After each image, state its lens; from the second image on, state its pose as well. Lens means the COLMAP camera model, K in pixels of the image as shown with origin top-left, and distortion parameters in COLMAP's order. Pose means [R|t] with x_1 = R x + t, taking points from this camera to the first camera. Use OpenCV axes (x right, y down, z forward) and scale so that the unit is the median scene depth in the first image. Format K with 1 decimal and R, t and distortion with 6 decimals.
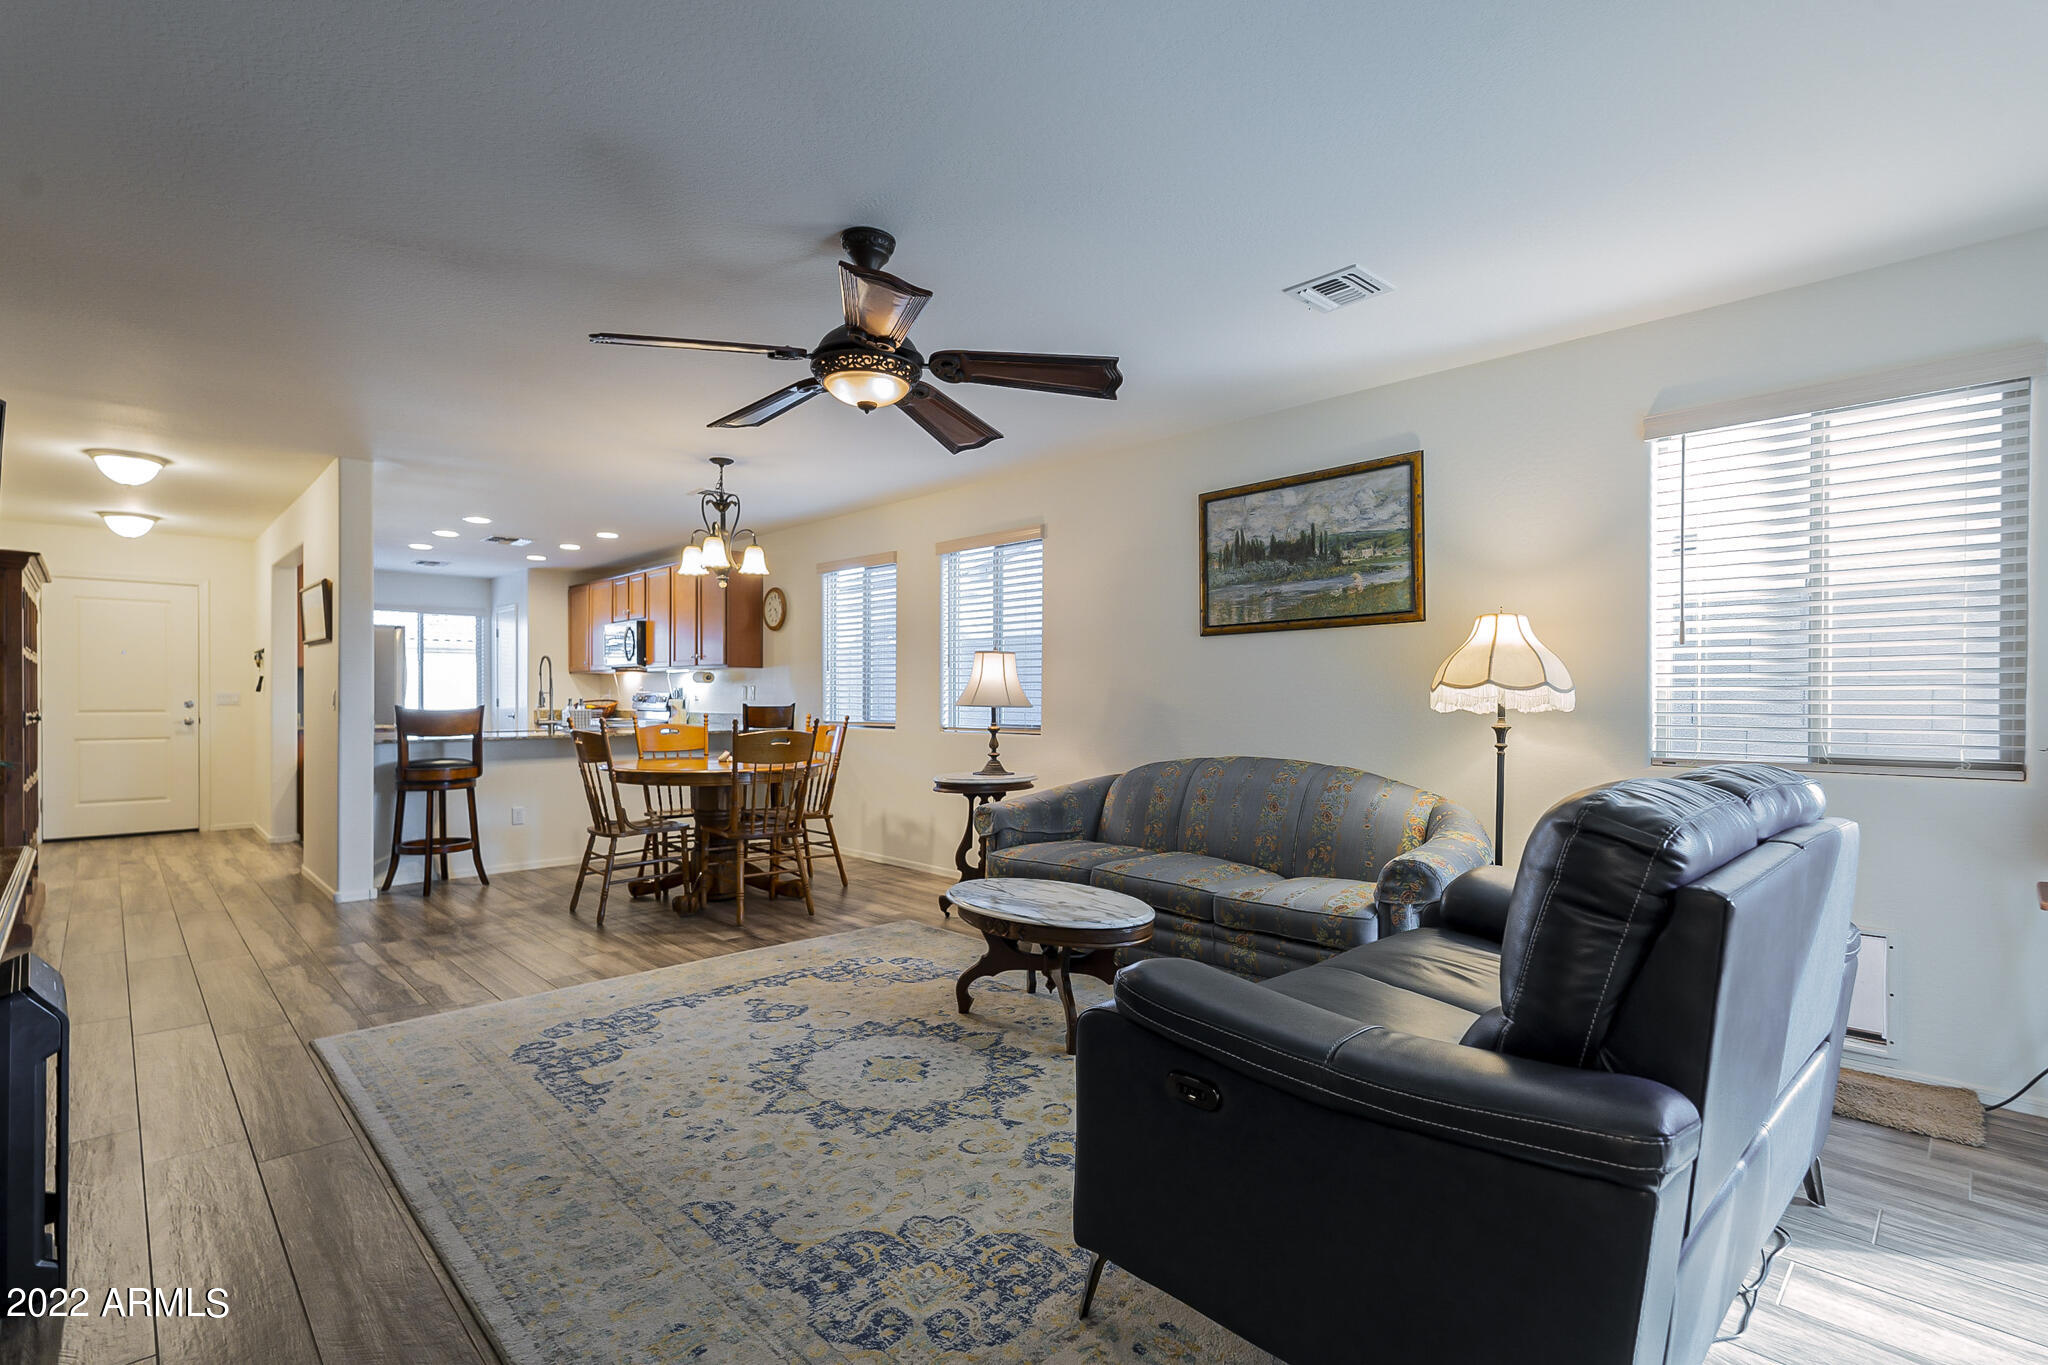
lens RADIAL K [[946.8, 0, 1012.7], [0, 946.8, 695.0], [0, 0, 1]] dist [0.001872, -0.001030]
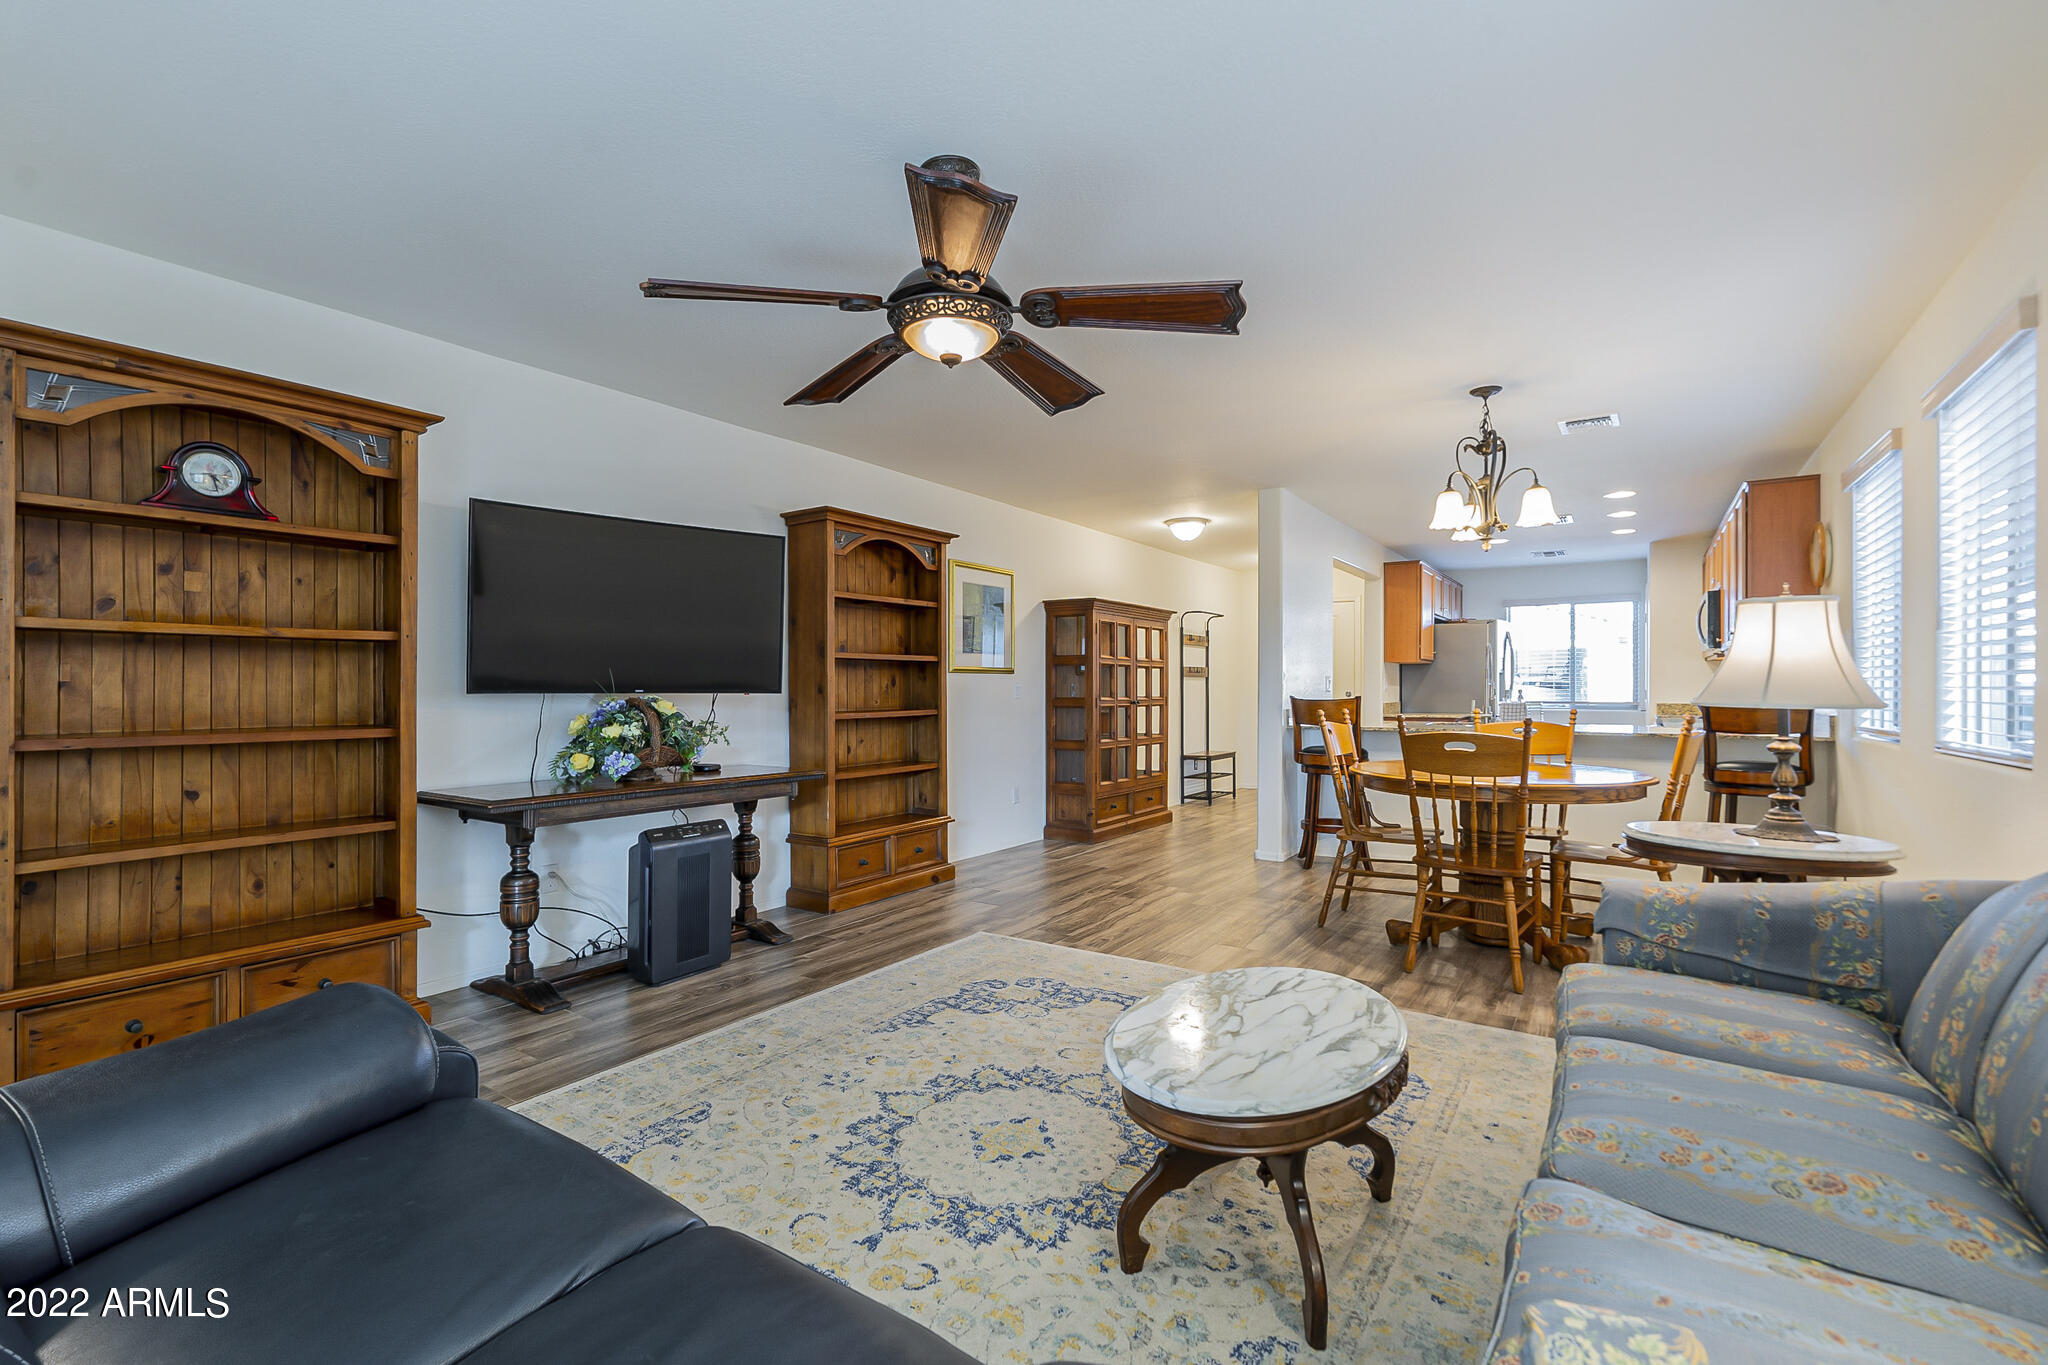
lens RADIAL K [[904.2, 0, 1019.8], [0, 904.2, 687.9], [0, 0, 1]] dist [-0.000777, 0.000553]
pose [[0.206774, -0.002293, -0.978386, 0.484578], [0.004673, 0.999988, -0.001356, 0.001137], [0.978378, -0.004292, 0.206782, 0.629193]]
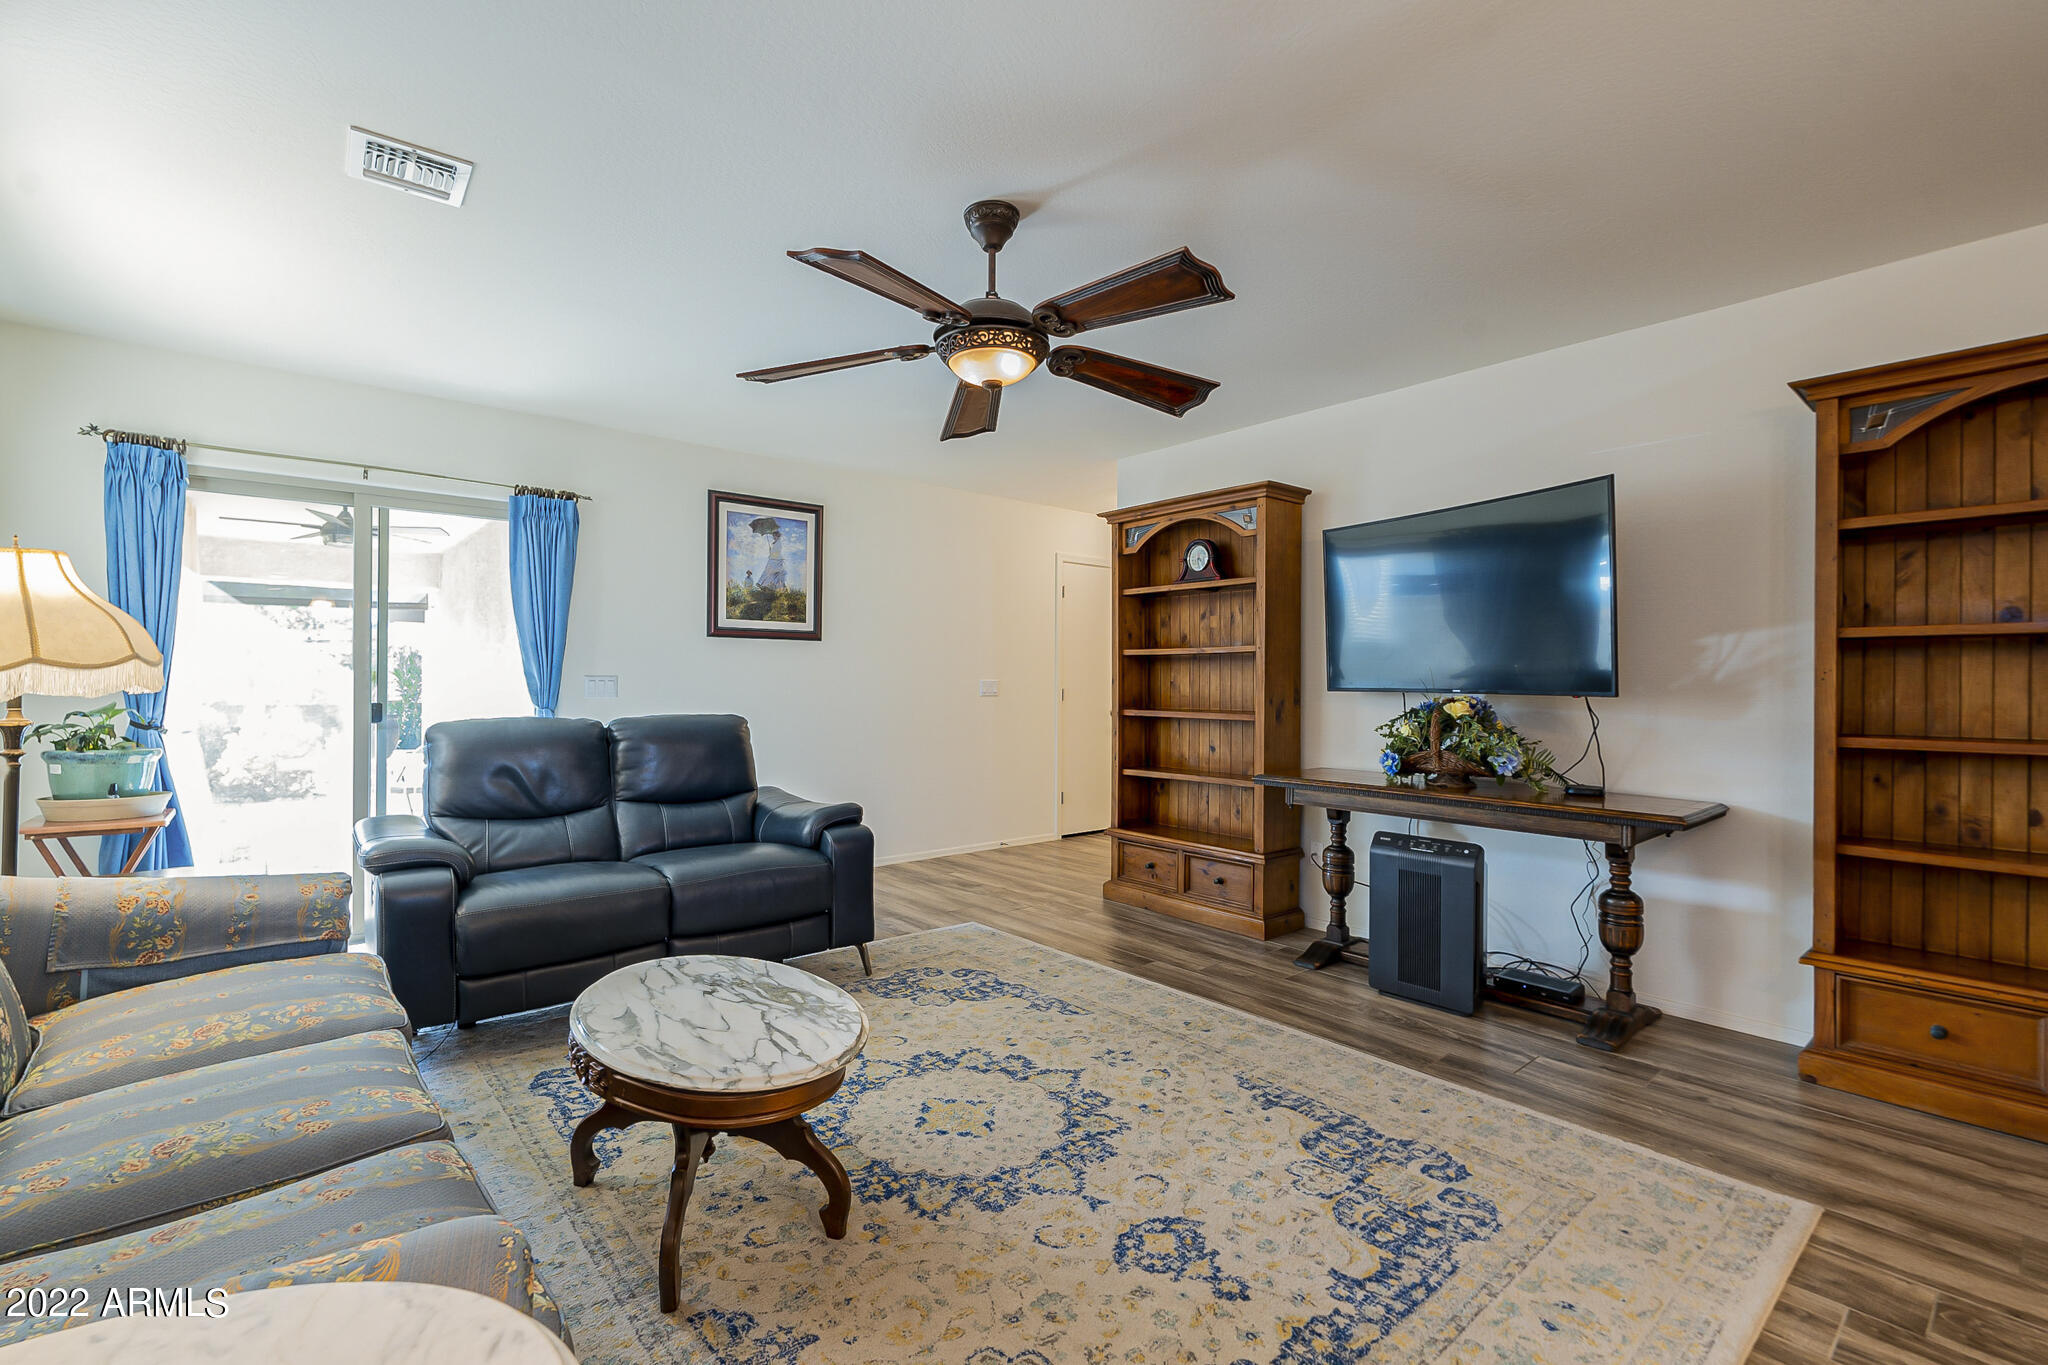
lens RADIAL K [[904.2, 0, 1011.9], [0, 904.2, 679.2], [0, 0, 1]] dist [-0.000777, 0.000553]
pose [[-0.997883, -0.008951, 0.064409, -0.166652], [-0.009454, 0.999927, -0.007516, 0.001013], [-0.064337, -0.008109, -0.997895, 1.356112]]
